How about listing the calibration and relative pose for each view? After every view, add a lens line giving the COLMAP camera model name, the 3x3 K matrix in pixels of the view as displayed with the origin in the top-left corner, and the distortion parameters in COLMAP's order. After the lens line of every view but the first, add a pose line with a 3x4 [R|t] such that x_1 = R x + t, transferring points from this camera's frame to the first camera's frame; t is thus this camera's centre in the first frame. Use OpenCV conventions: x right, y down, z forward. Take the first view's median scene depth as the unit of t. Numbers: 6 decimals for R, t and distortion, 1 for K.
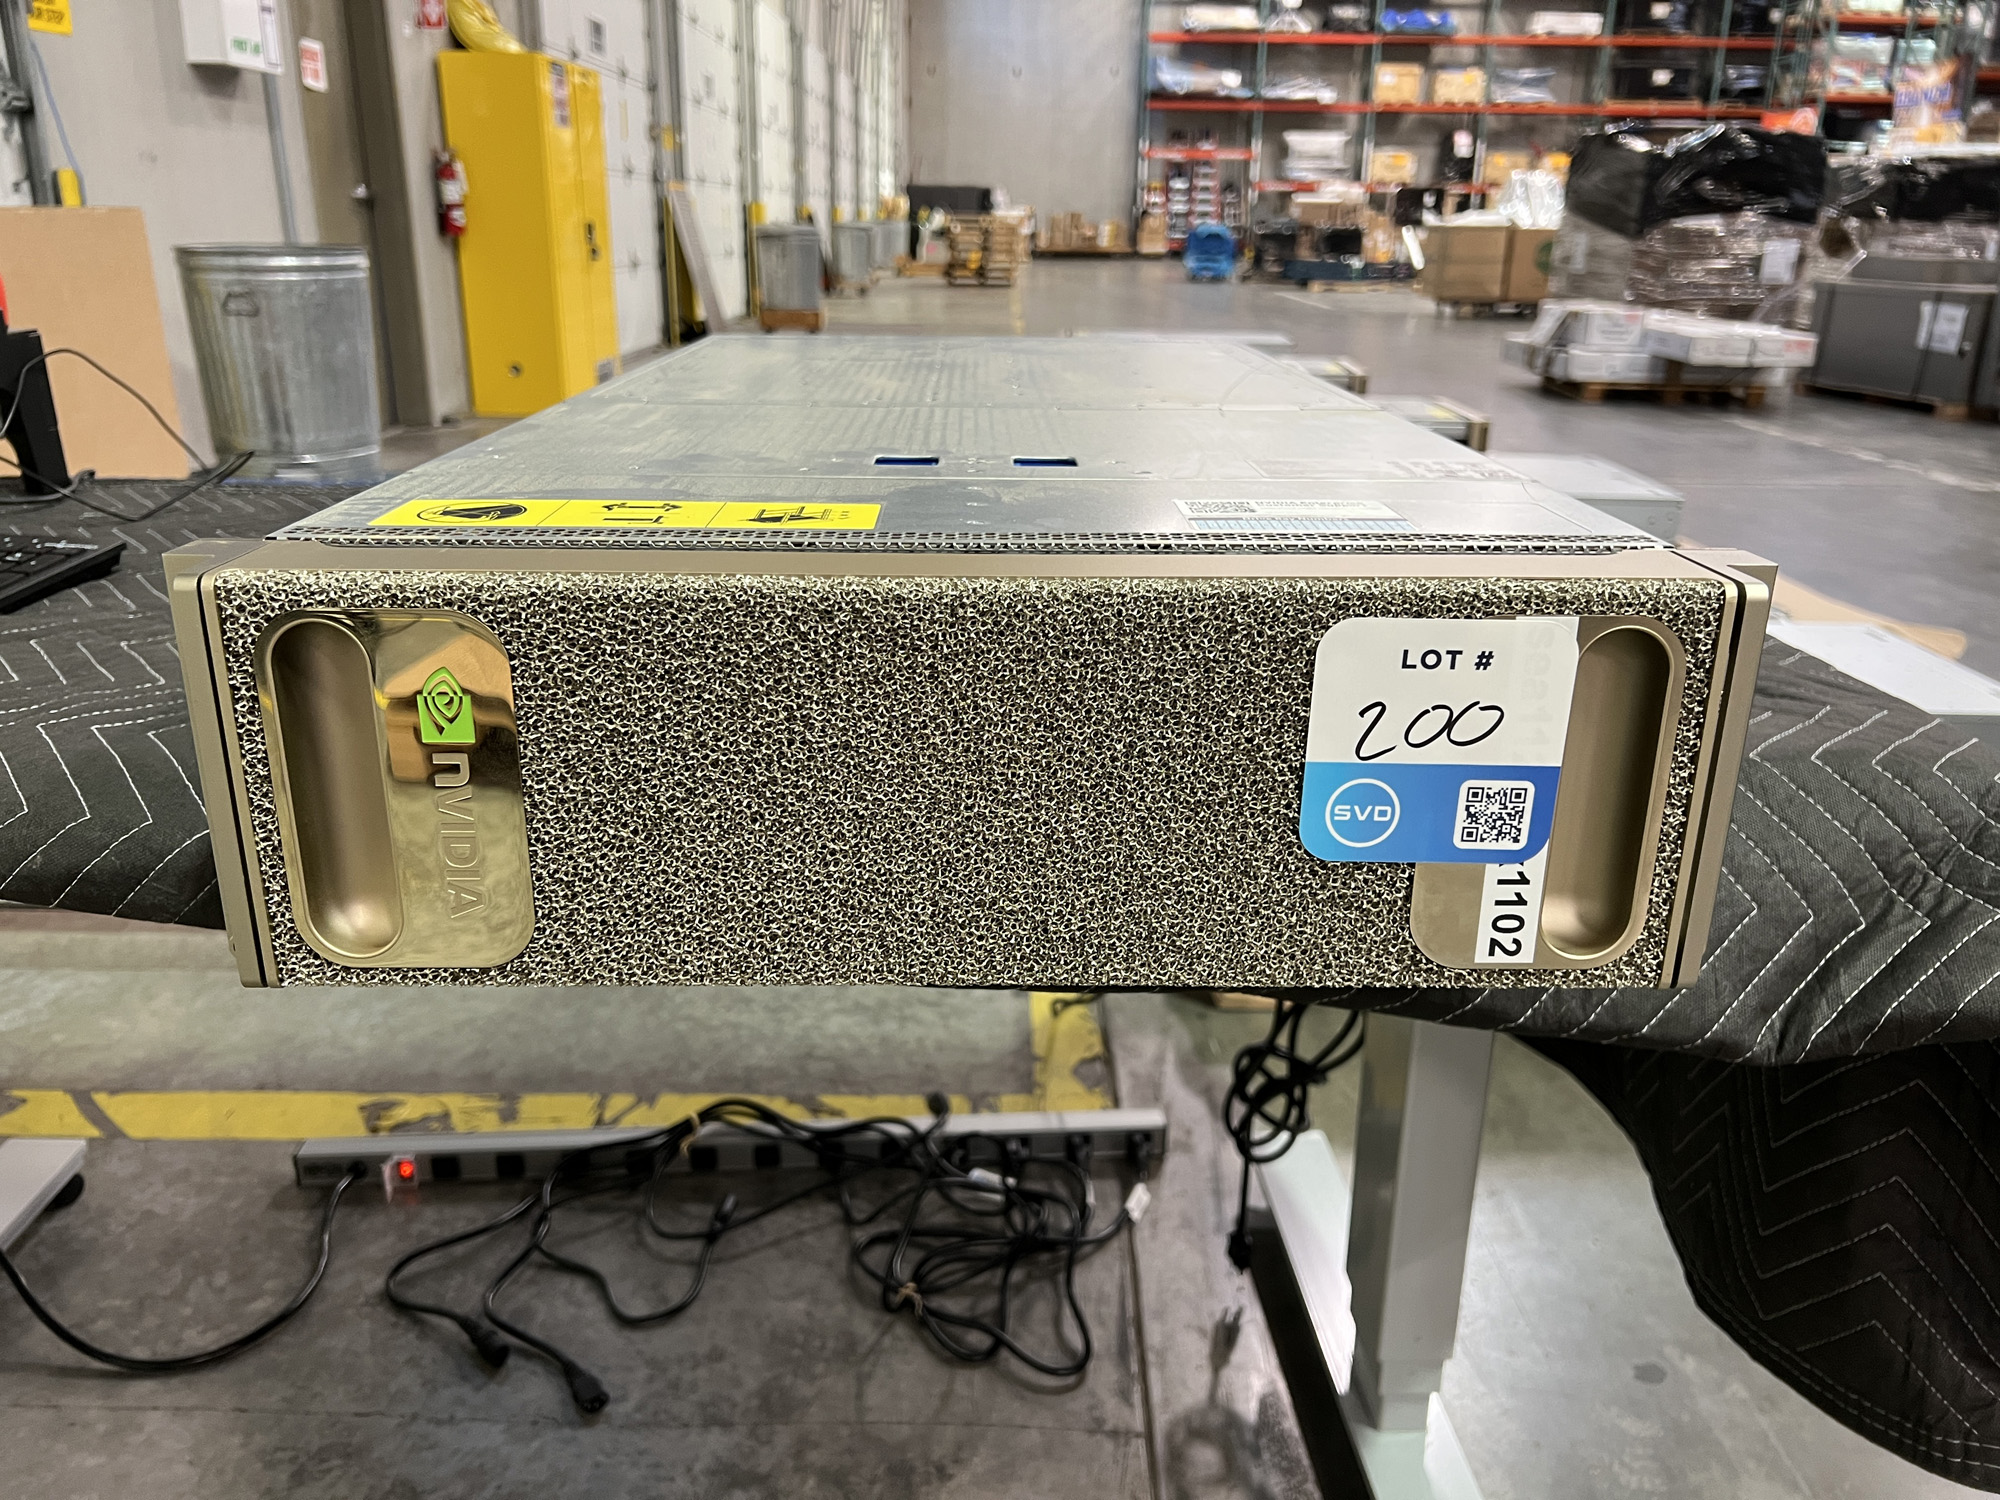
lens RADIAL K [[1521.0, 0, 1004.0], [0, 1521.0, 721.1], [0, 0, 1]] dist [0.043572, -0.052260]
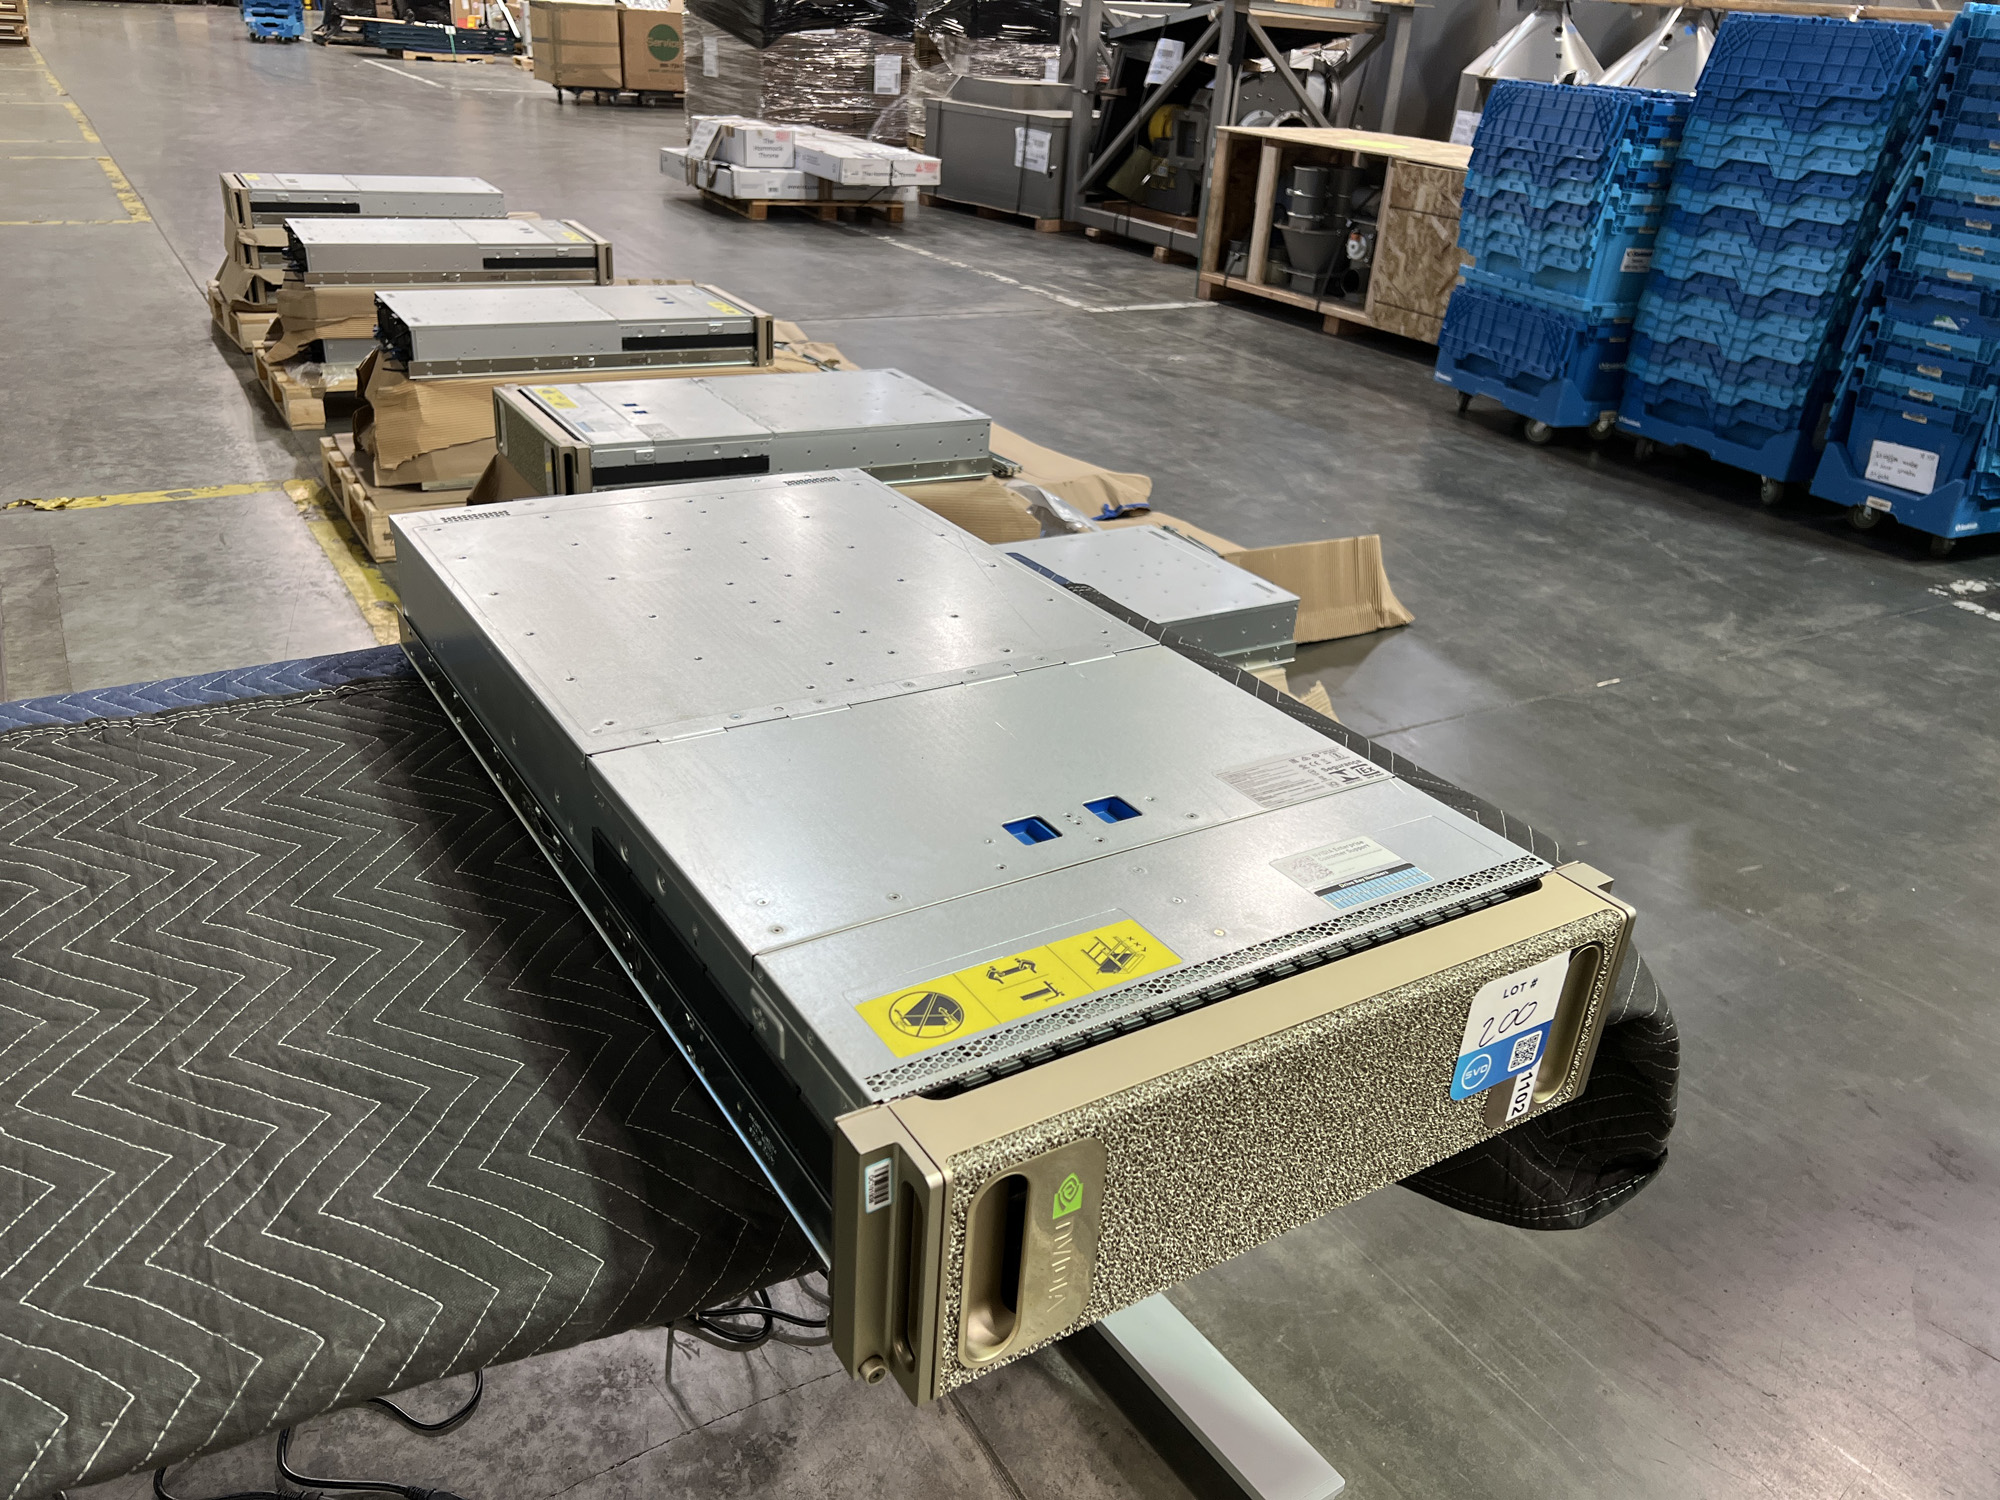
lens RADIAL K [[1521.0, 0, 995.2], [0, 1521.0, 733.6], [0, 0, 1]] dist [0.043572, -0.052260]
pose [[0.851861, -0.190916, 0.487734, -0.296351], [0.114707, 0.976598, 0.181930, -0.203741], [-0.511053, -0.099032, 0.853825, -0.057354]]
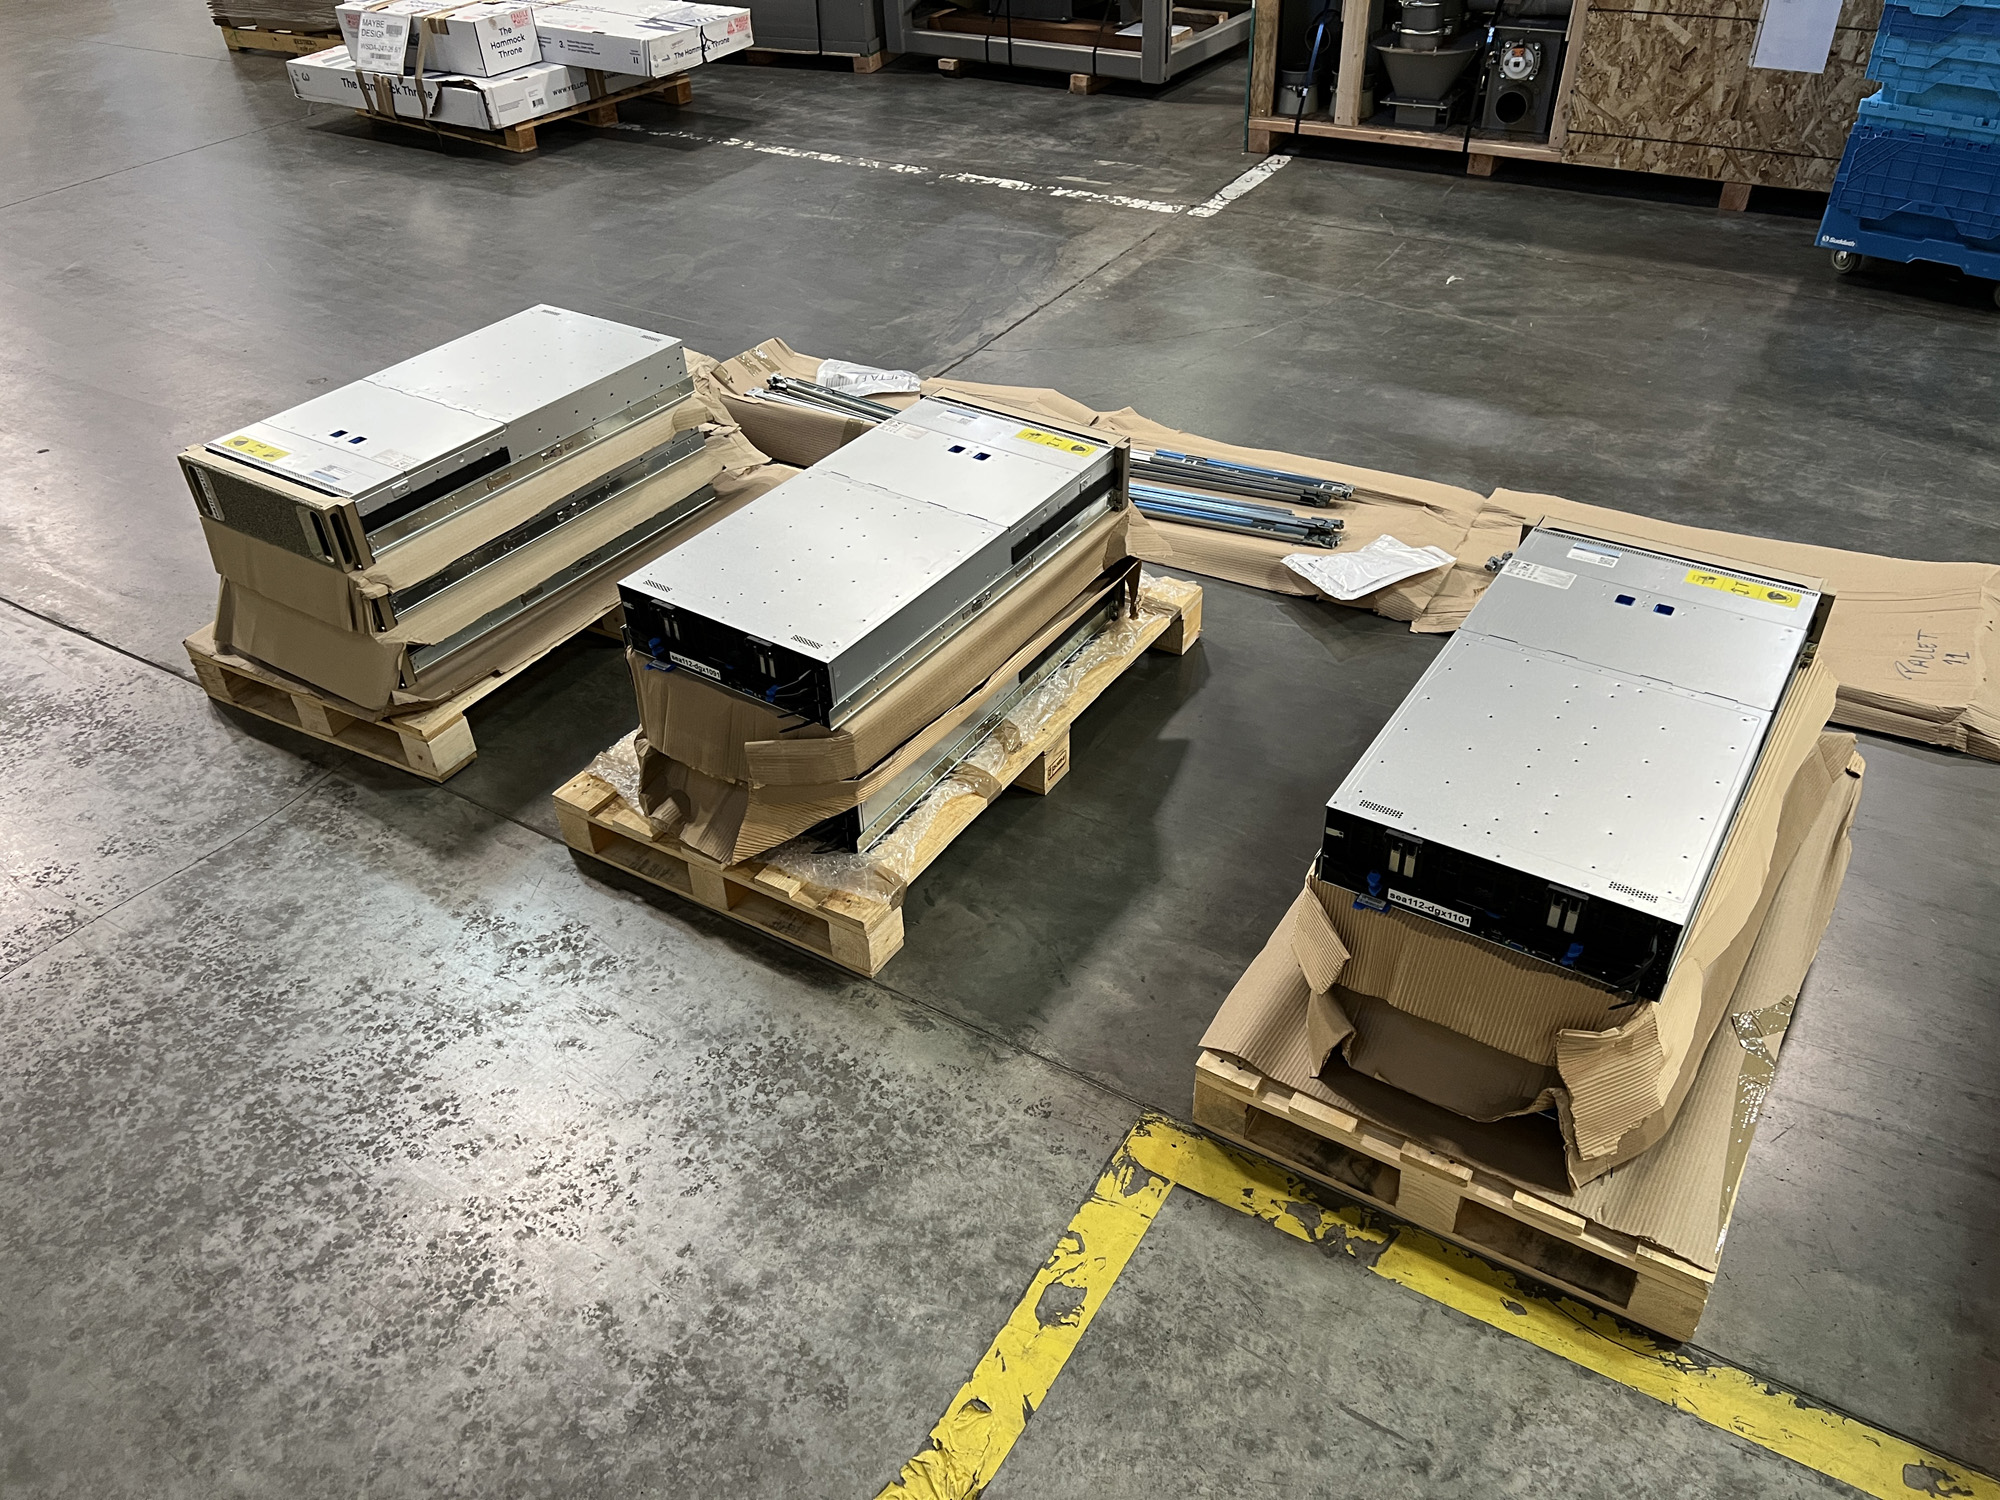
lens RADIAL K [[1521.0, 0, 994.5], [0, 1521.0, 735.8], [0, 0, 1]] dist [0.043572, -0.052260]
pose [[0.515198, -0.535491, 0.669194, -0.736991], [0.309441, 0.844343, 0.437414, -1.212589], [-0.799260, -0.018279, 0.600707, 2.056984]]
